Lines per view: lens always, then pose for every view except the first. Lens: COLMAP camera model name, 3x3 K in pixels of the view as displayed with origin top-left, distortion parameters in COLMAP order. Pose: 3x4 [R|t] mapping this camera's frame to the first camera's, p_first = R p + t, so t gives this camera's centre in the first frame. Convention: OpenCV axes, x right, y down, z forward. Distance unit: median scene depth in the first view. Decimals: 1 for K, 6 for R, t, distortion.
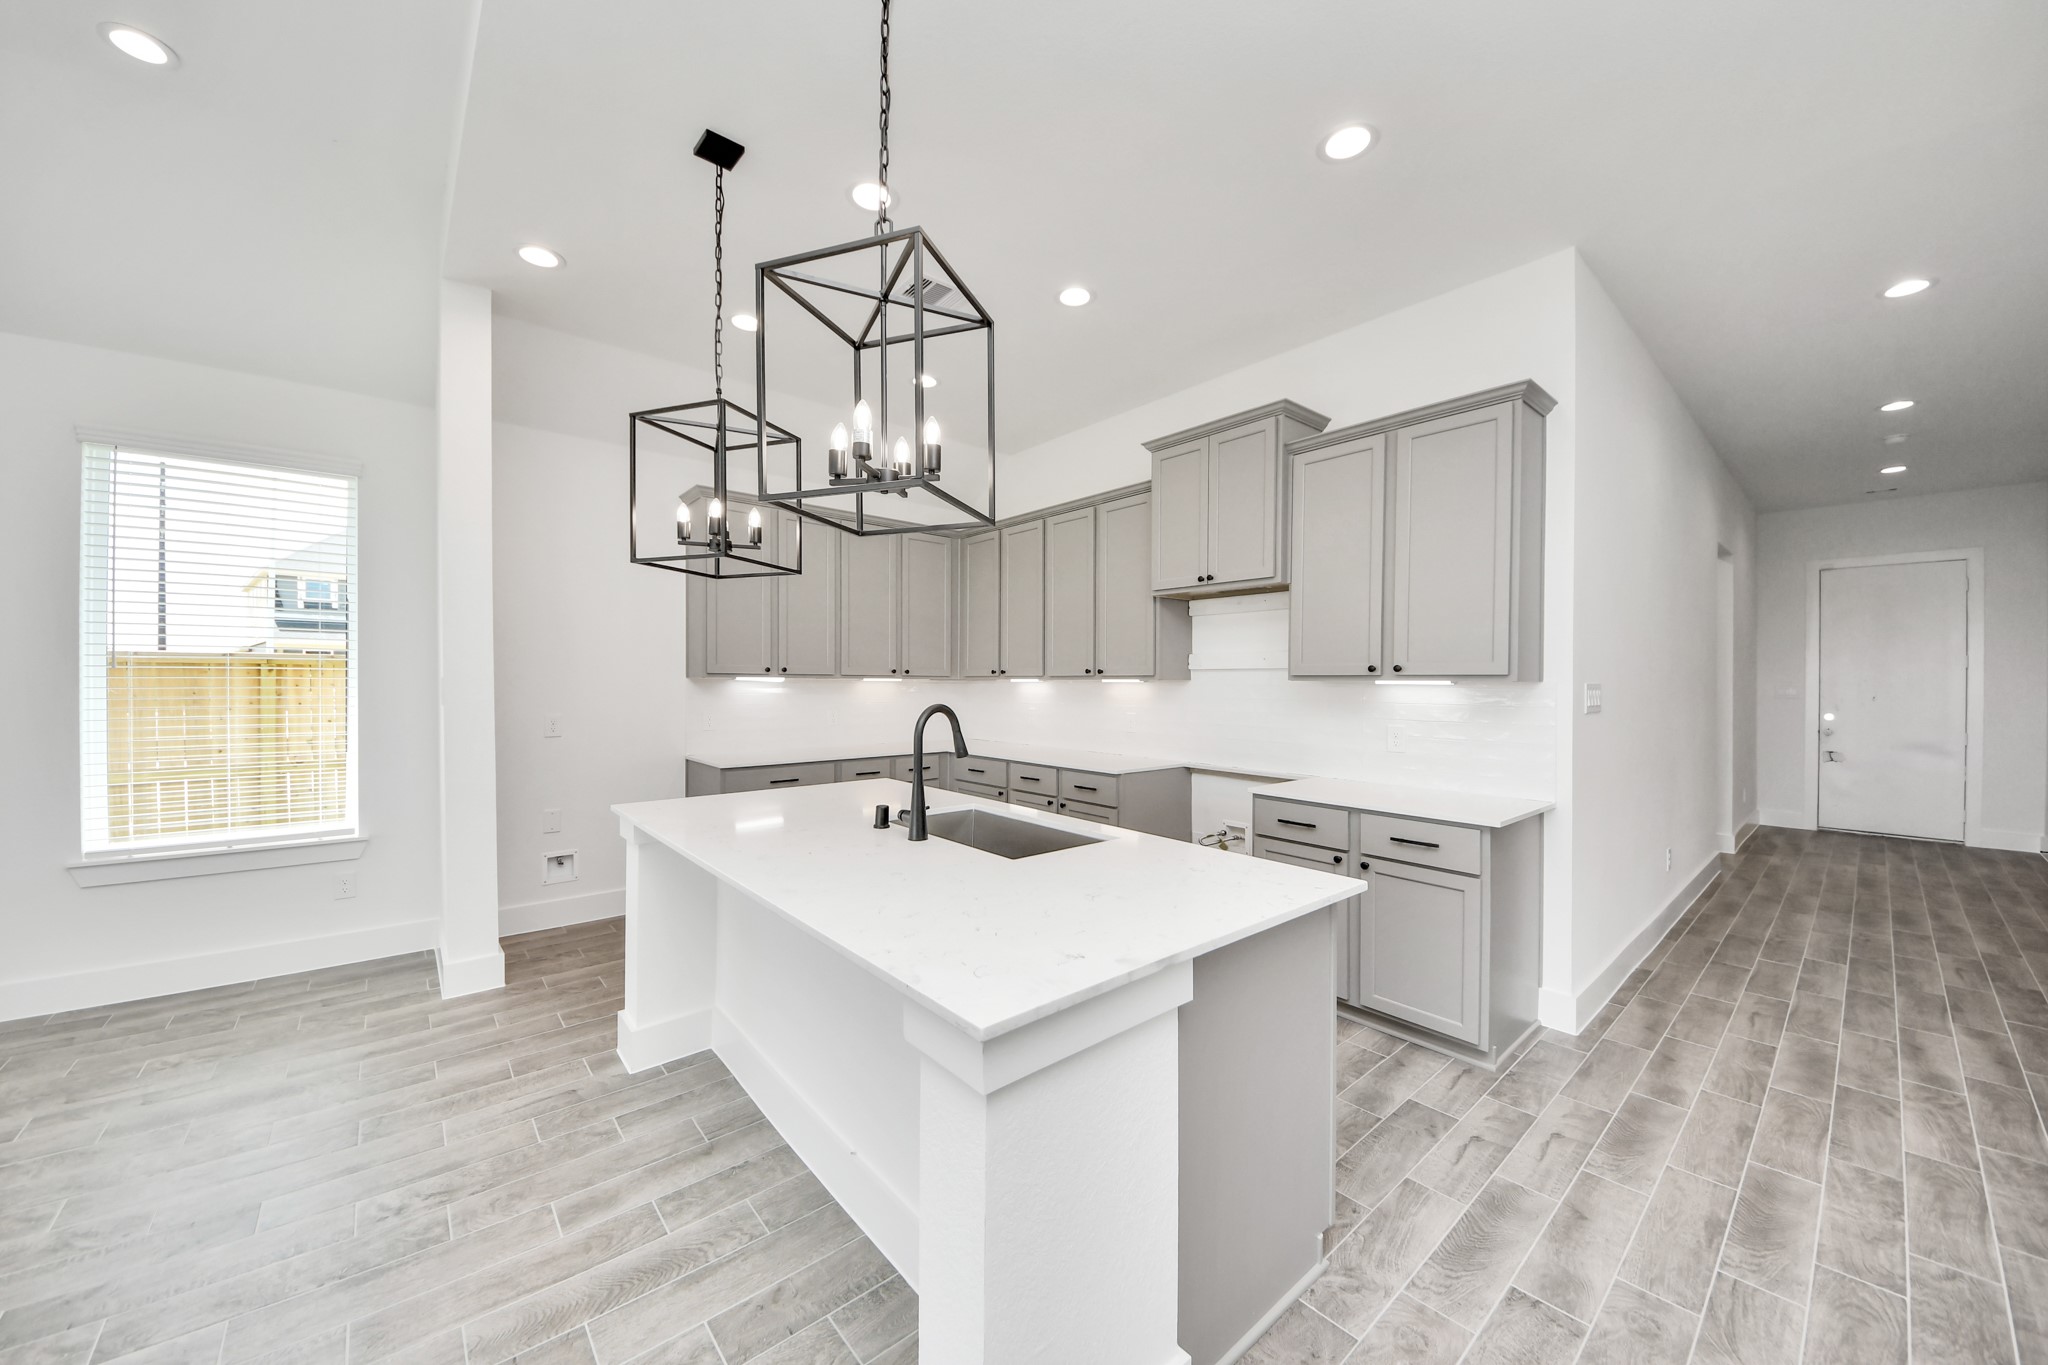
lens RADIAL K [[738.6, 0, 1033.6], [0, 738.6, 682.3], [0, 0, 1]] dist [0.006325, -0.009216]
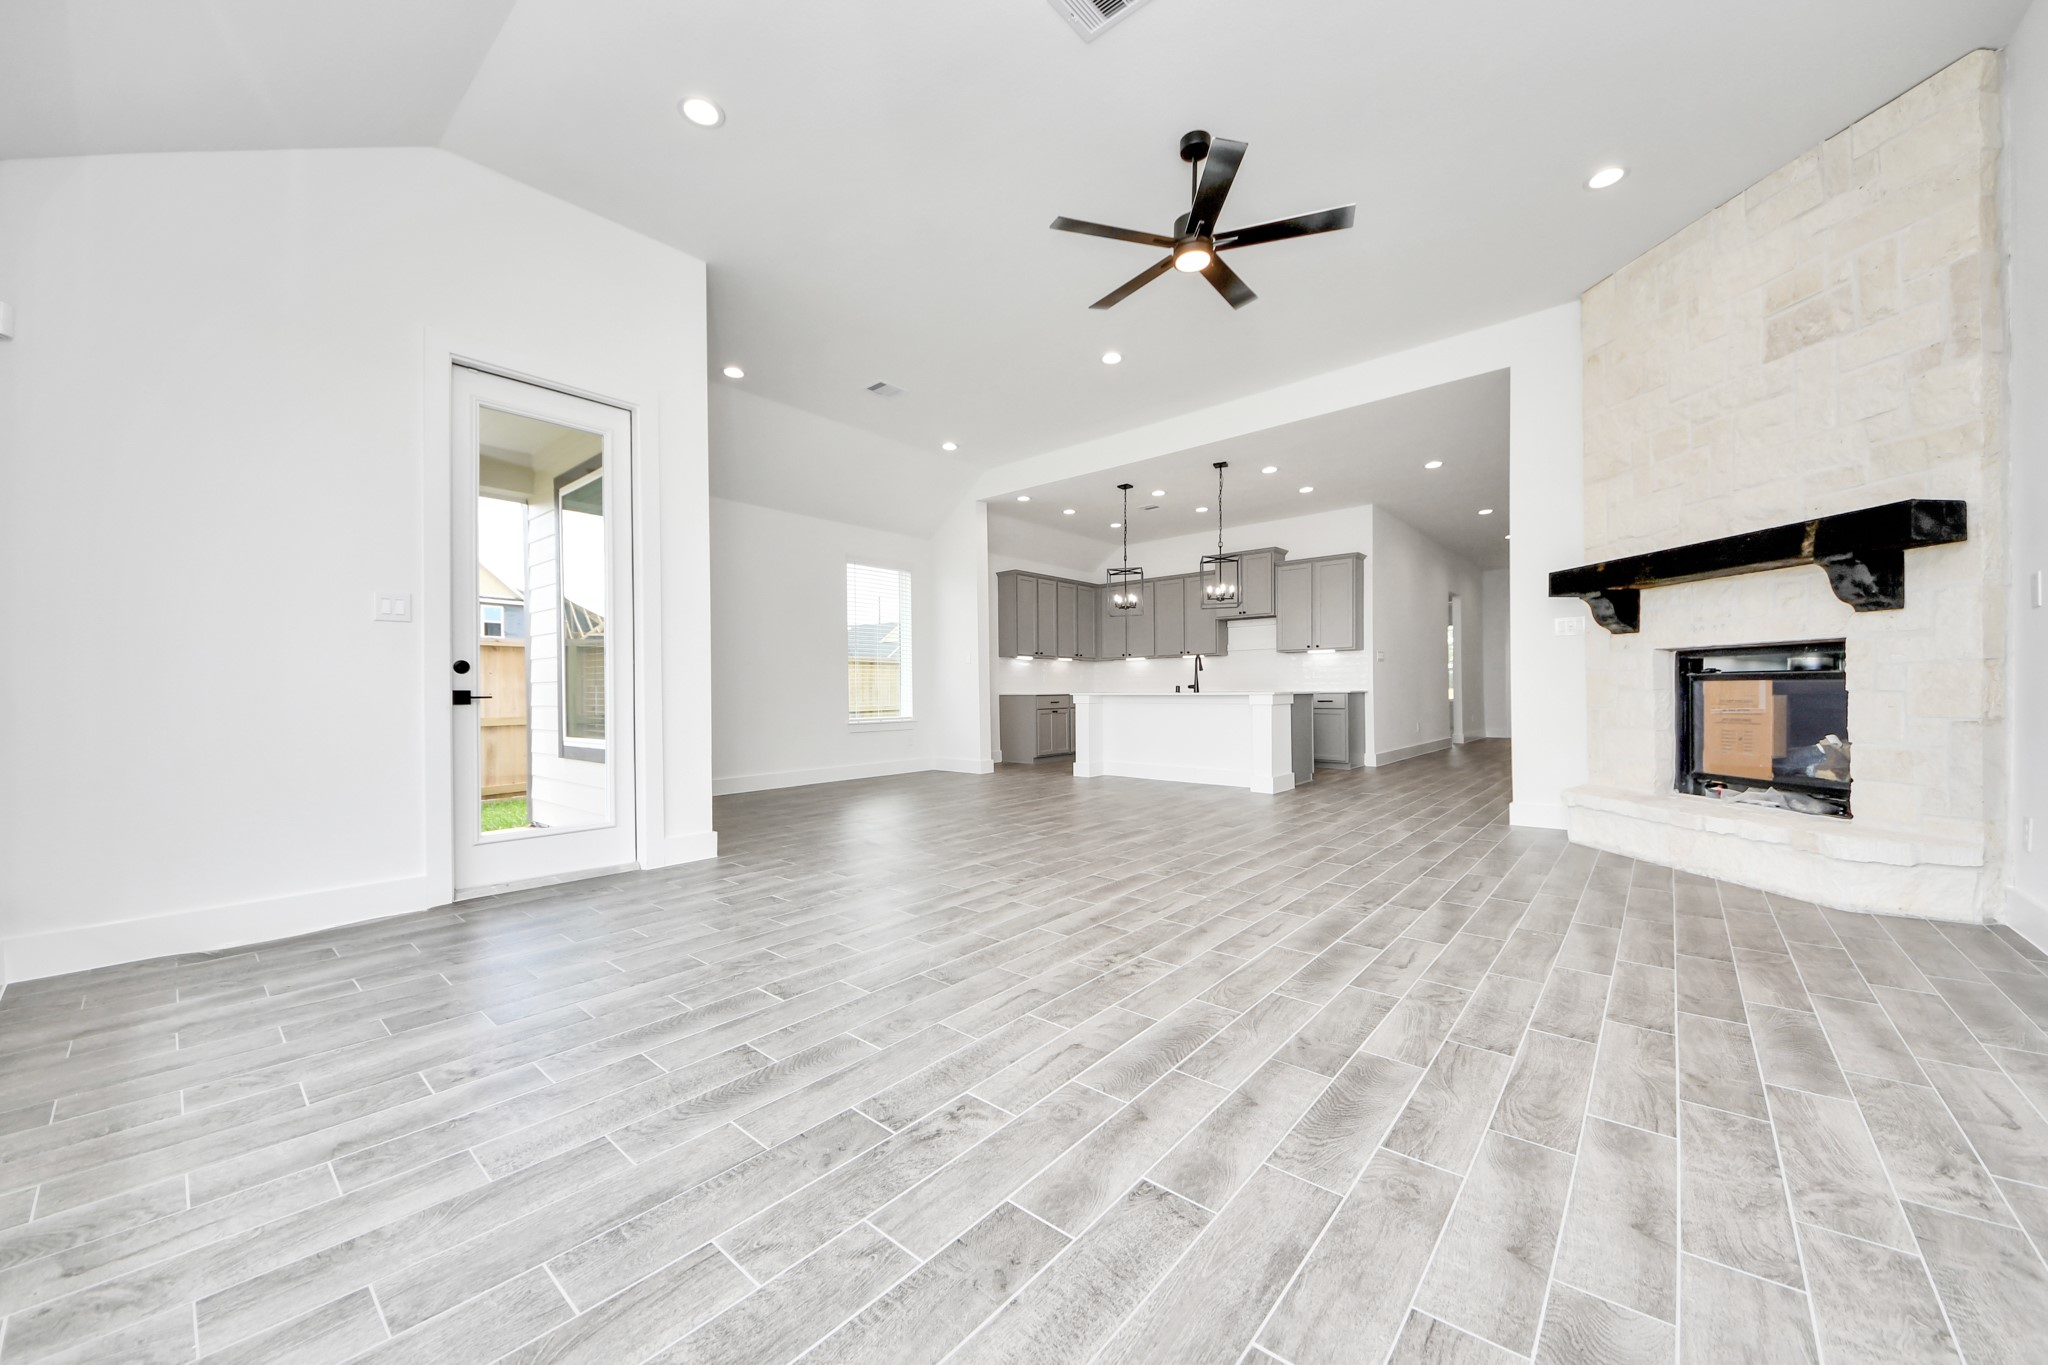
lens RADIAL K [[738.7, 0, 1024.0], [0, 738.7, 690.2], [0, 0, 1]] dist [0.021443, -0.013528]
pose [[0.989640, -0.014710, 0.142815, -1.078930], [0.015224, 0.999881, -0.002506, 0.147226], [-0.142761, 0.004655, 0.989746, -1.732893]]
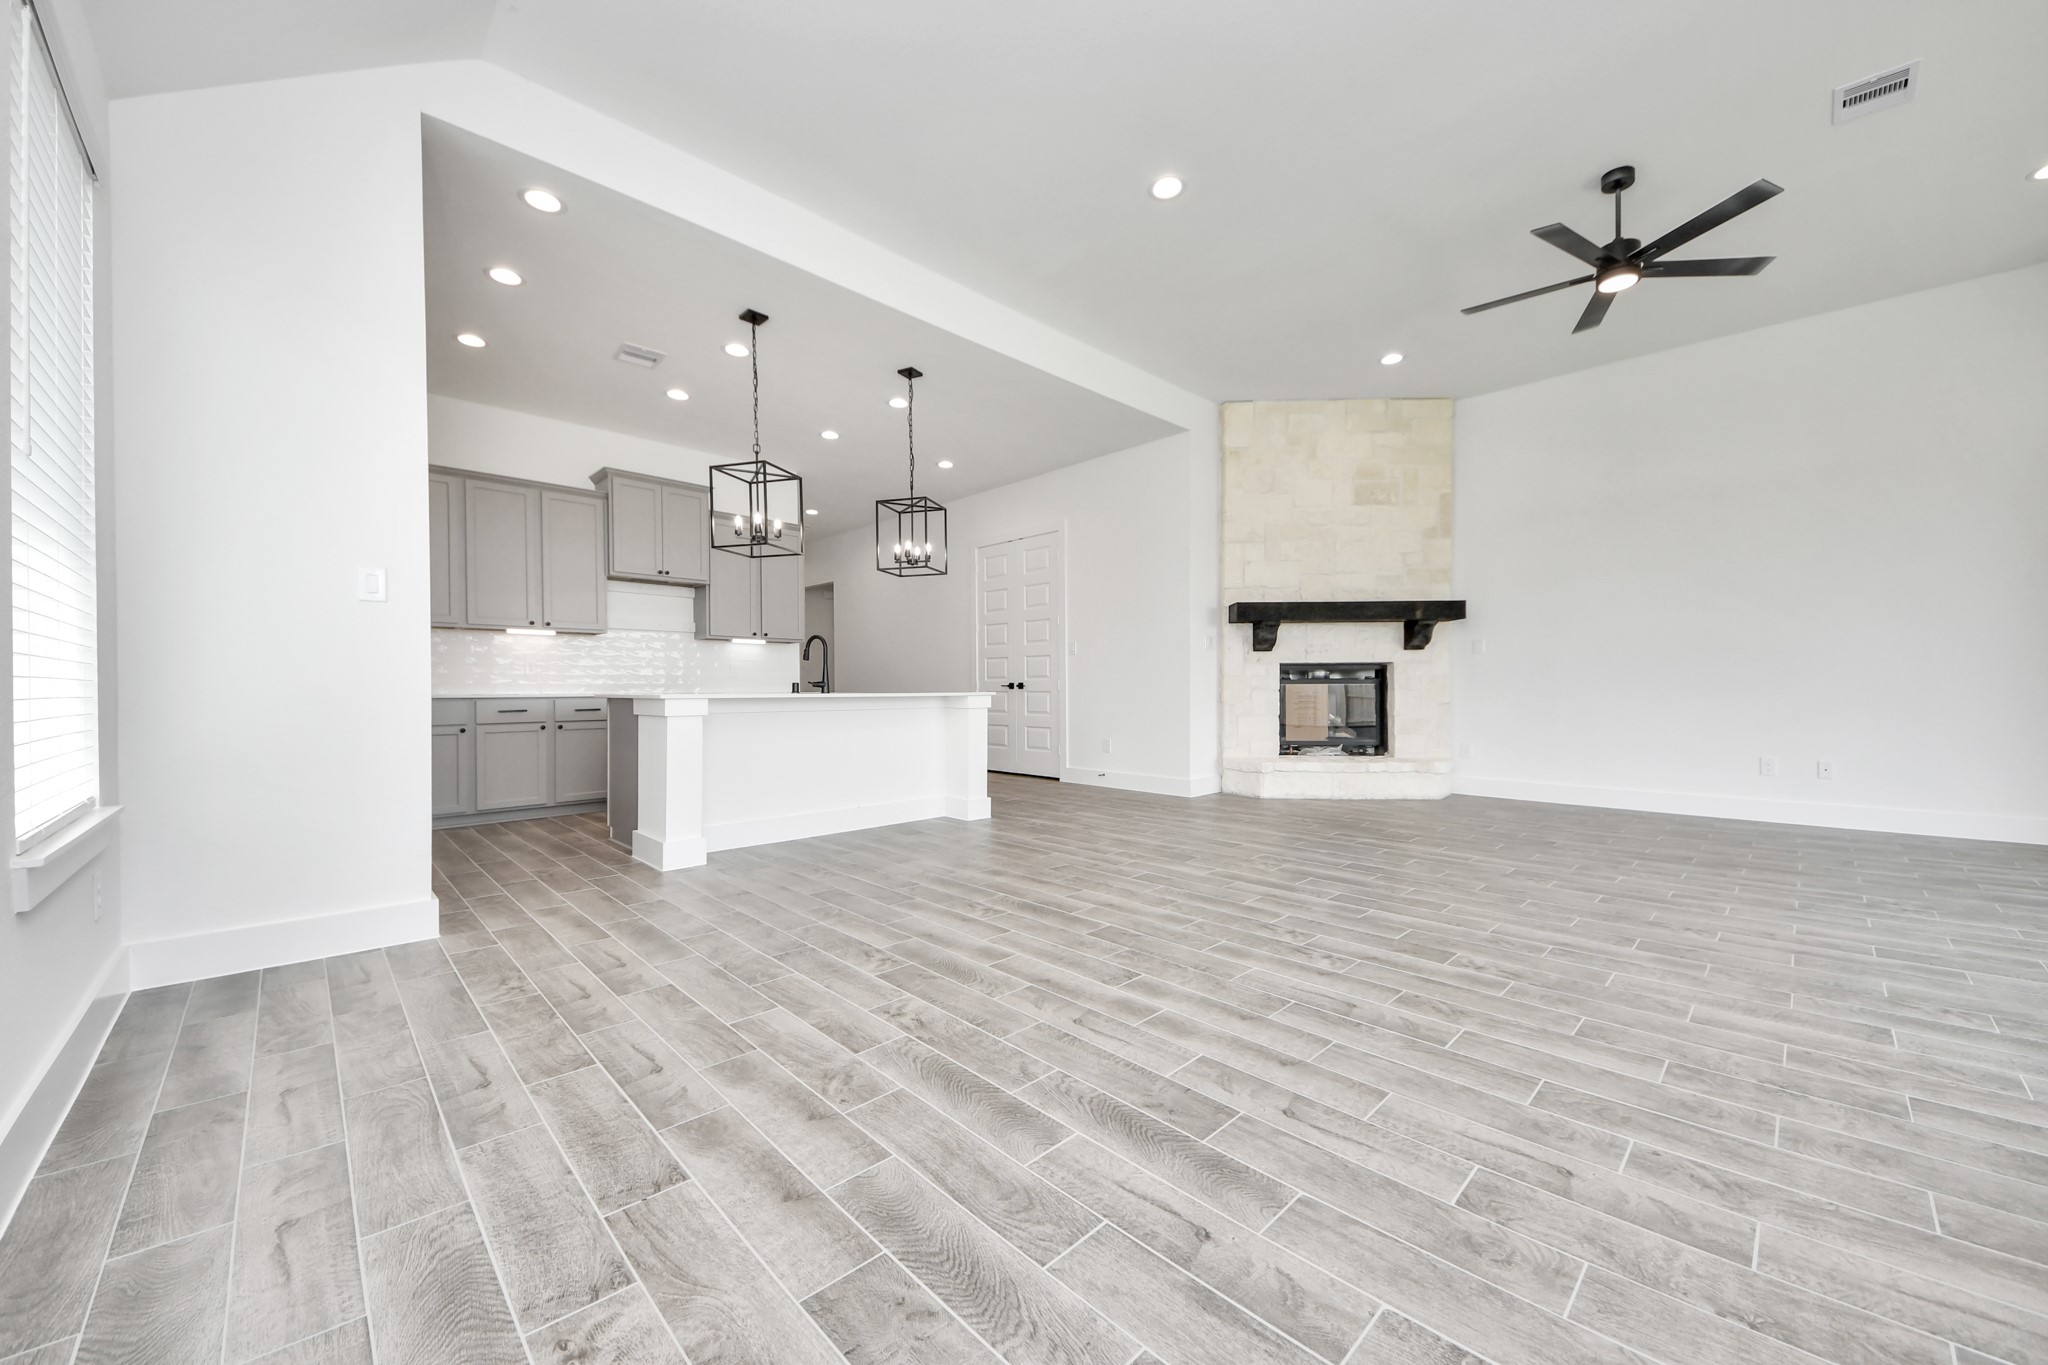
lens RADIAL K [[758.0, 0, 1024.0], [0, 758.0, 682.5], [0, 0, 1]] dist [0.058517, -0.026996]
pose [[-0.056463, 0.004151, 0.998396, -1.862537], [0.007911, 0.999962, -0.003710, 0.143128], [-0.998373, 0.007689, -0.056494, 0.372955]]
